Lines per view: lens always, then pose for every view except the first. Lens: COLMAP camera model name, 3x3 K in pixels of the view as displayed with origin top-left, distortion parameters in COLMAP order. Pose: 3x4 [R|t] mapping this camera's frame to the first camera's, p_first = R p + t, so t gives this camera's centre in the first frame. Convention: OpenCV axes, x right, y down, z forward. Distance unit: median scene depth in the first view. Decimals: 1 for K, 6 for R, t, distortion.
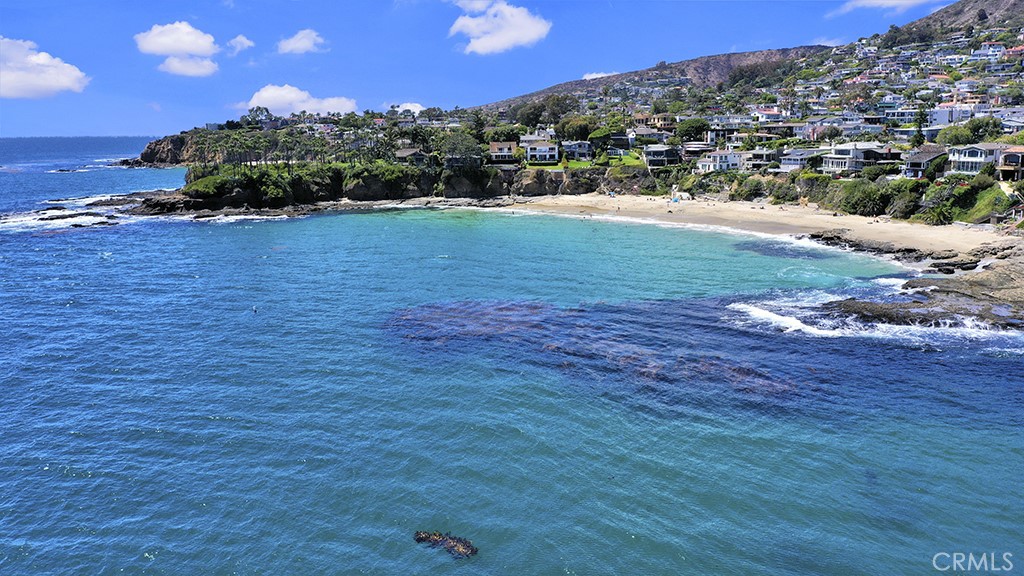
lens RADIAL K [[813.7, 0, 511.6], [0, 813.7, 287.4], [0, 0, 1]] dist [0.012476, -0.012322]
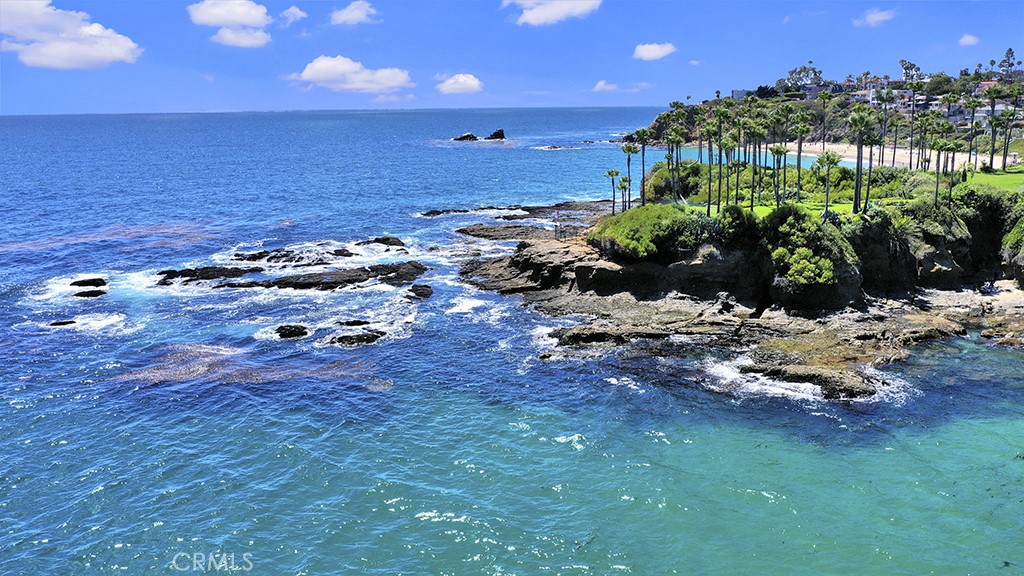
lens RADIAL K [[813.7, 0, 512.5], [0, 813.7, 287.4], [0, 0, 1]] dist [0.012476, -0.012322]
pose [[0.808615, 0.136687, -0.572239, -0.178580], [-0.117141, 0.990568, 0.071082, -0.109904], [0.576558, 0.009554, 0.817000, 0.594208]]
